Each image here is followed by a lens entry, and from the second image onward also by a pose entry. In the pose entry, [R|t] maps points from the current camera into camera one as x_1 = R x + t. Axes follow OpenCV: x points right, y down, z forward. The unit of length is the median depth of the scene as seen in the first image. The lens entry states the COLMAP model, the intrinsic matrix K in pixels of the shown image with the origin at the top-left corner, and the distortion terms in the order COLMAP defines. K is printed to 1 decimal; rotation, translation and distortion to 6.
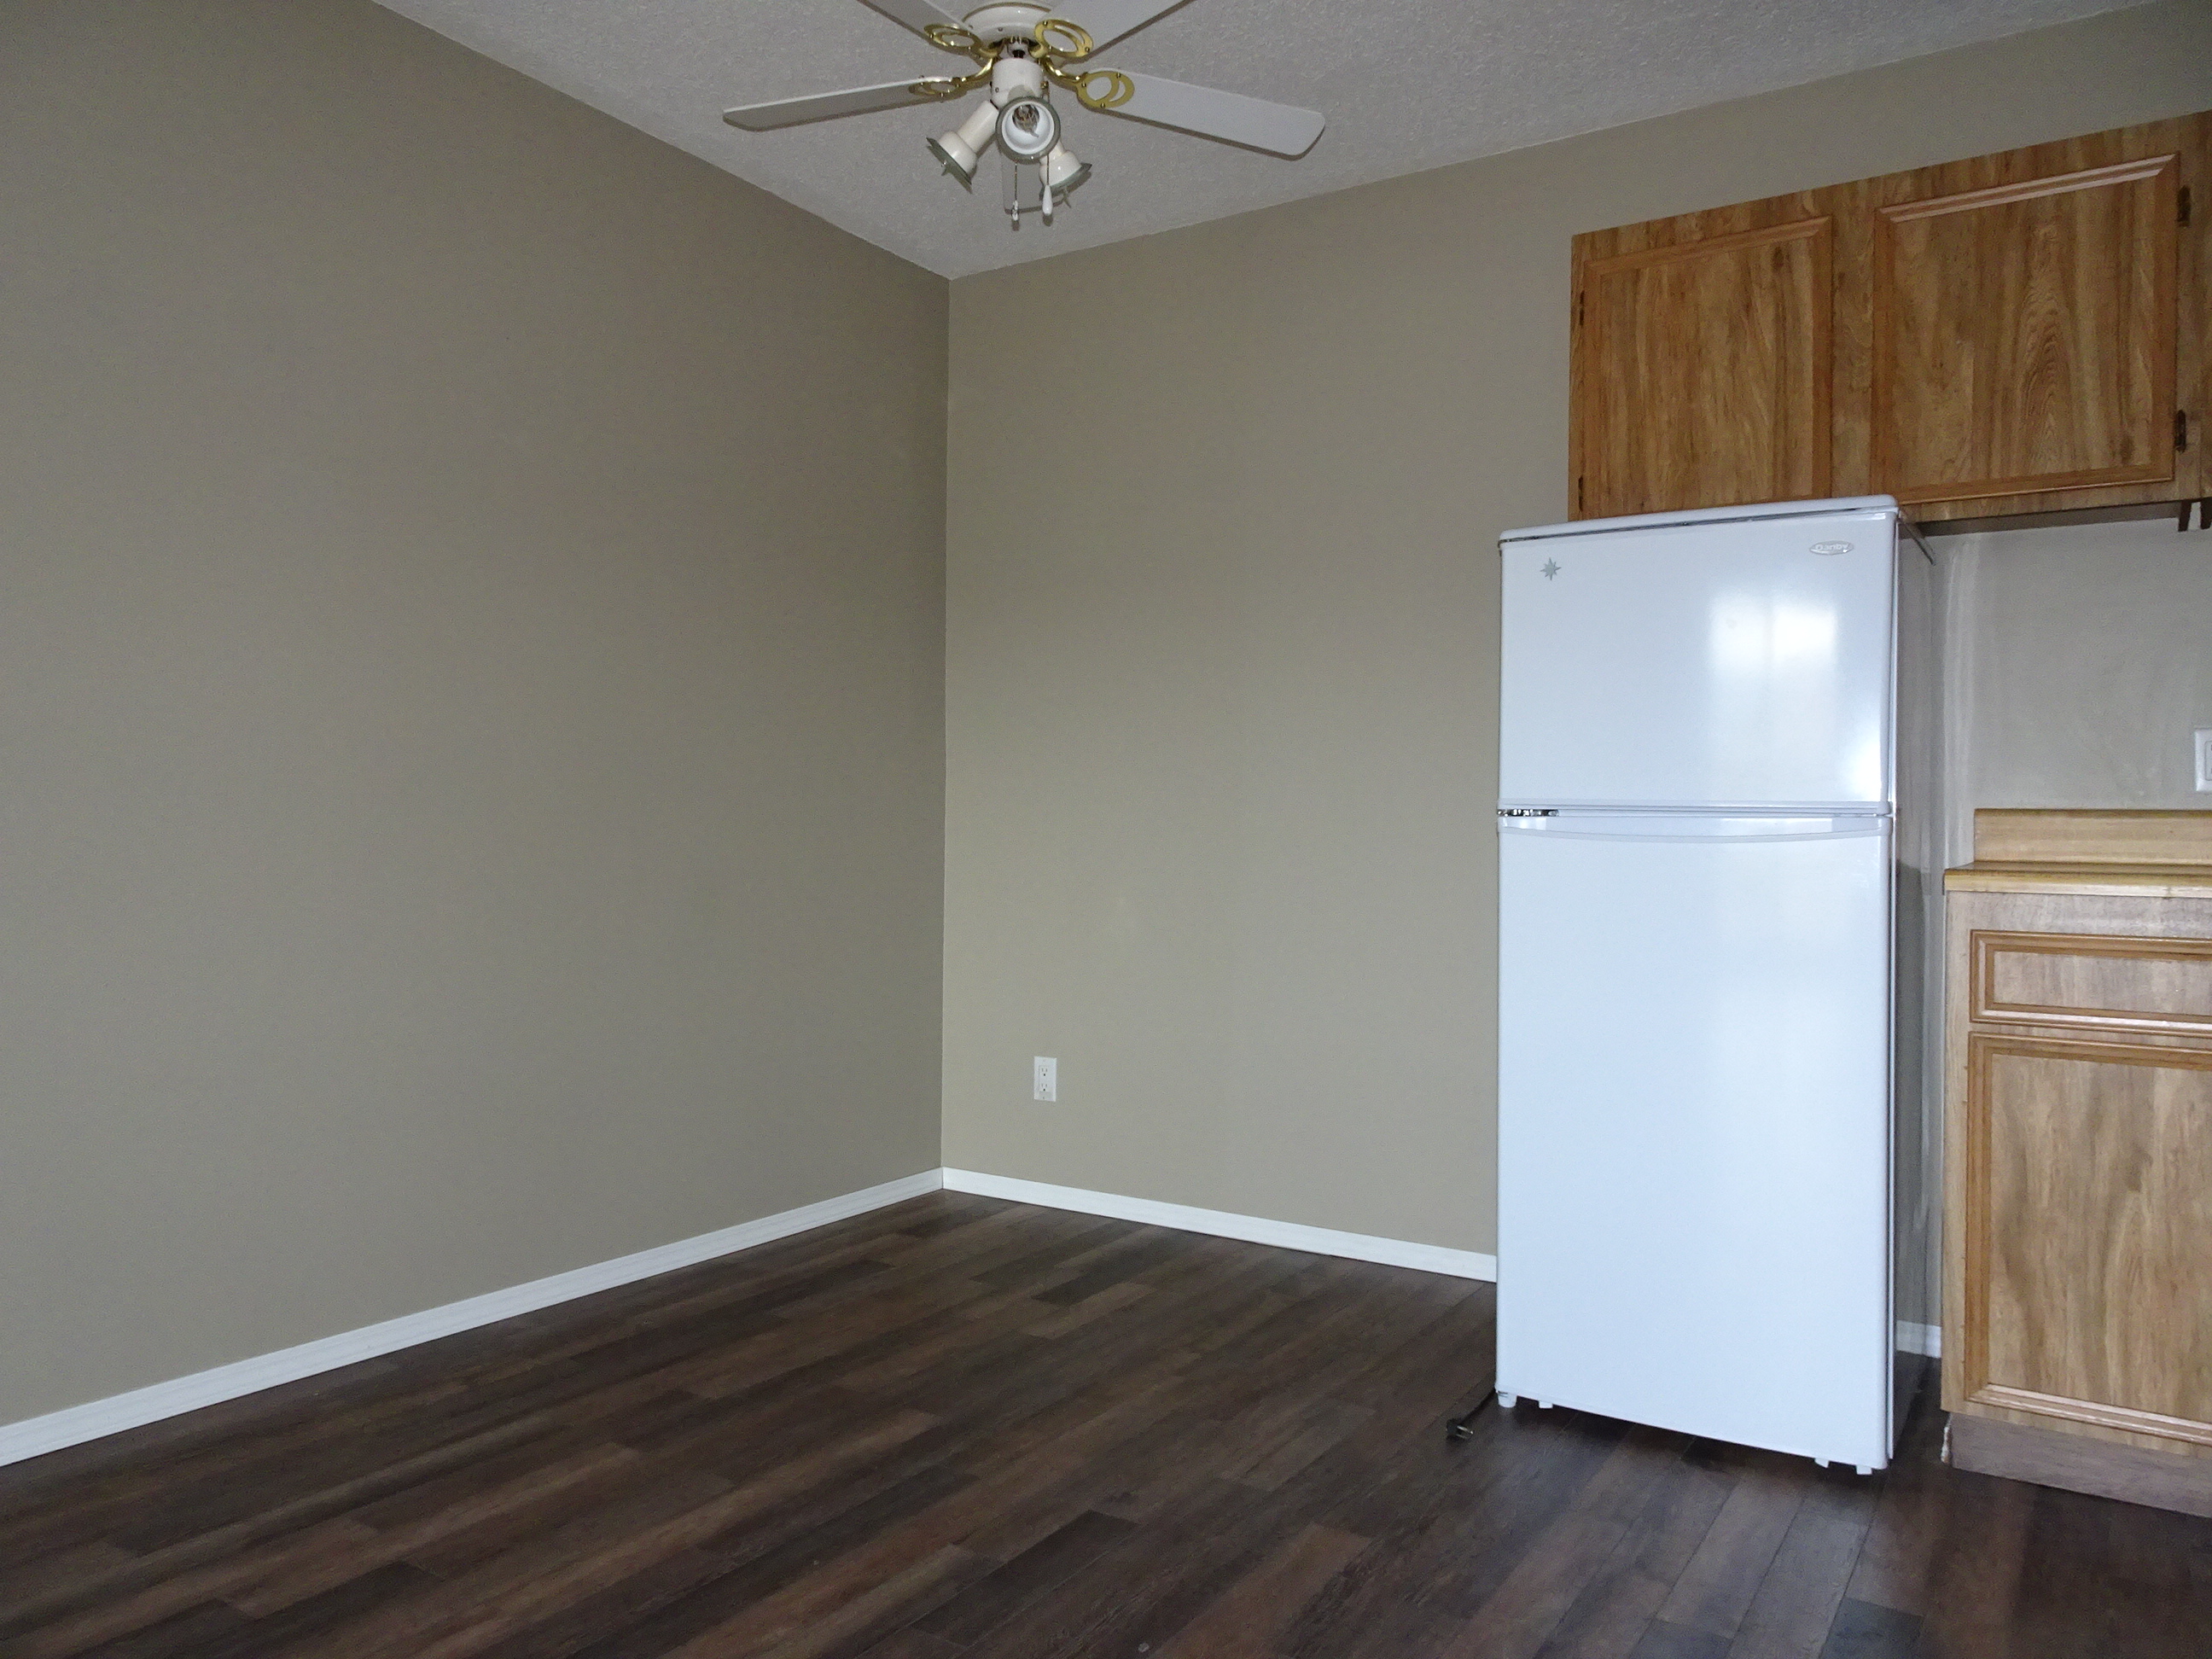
lens RADIAL K [[1590.8, 0, 1108.4], [0, 1590.8, 828.1], [0, 0, 1]] dist [0.010642, 0.005003]
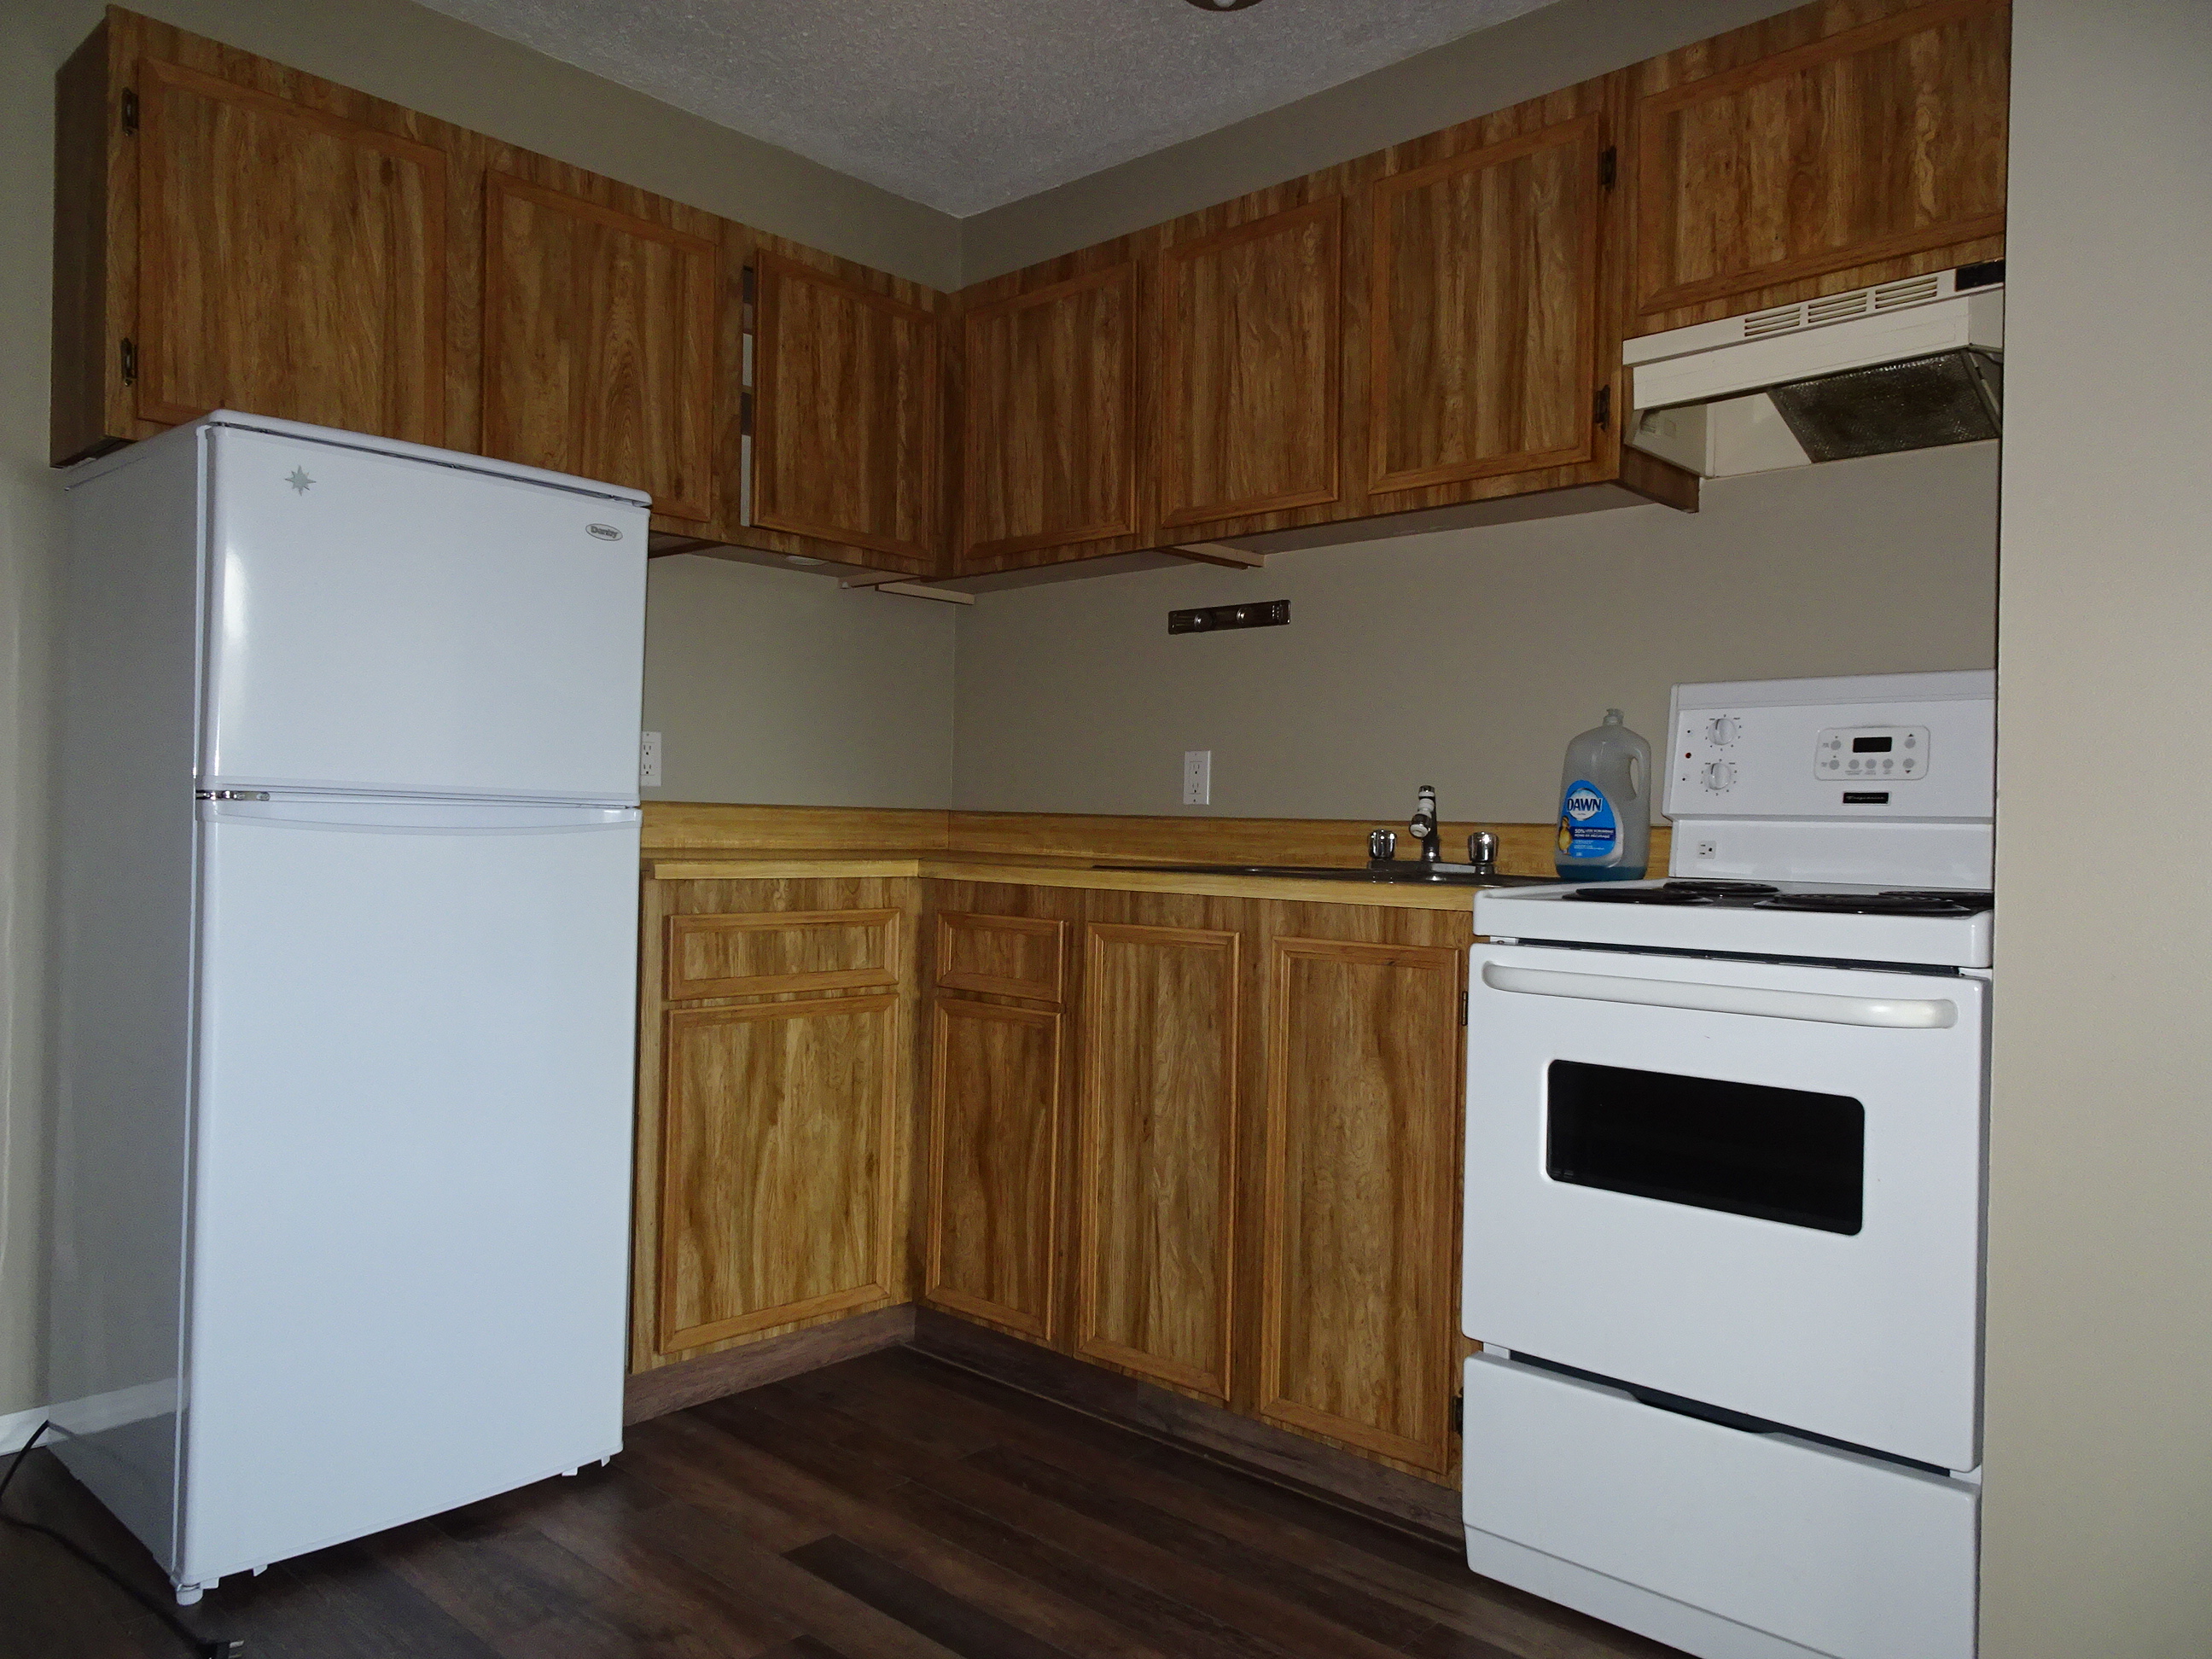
lens RADIAL K [[1590.8, 0, 1106.9], [0, 1590.8, 825.7], [0, 0, 1]] dist [0.010642, 0.005003]
pose [[0.175778, -0.005484, 0.984415, -0.410016], [-0.018332, 0.999793, 0.008843, -0.009452], [-0.984259, -0.019601, 0.175641, 0.472431]]
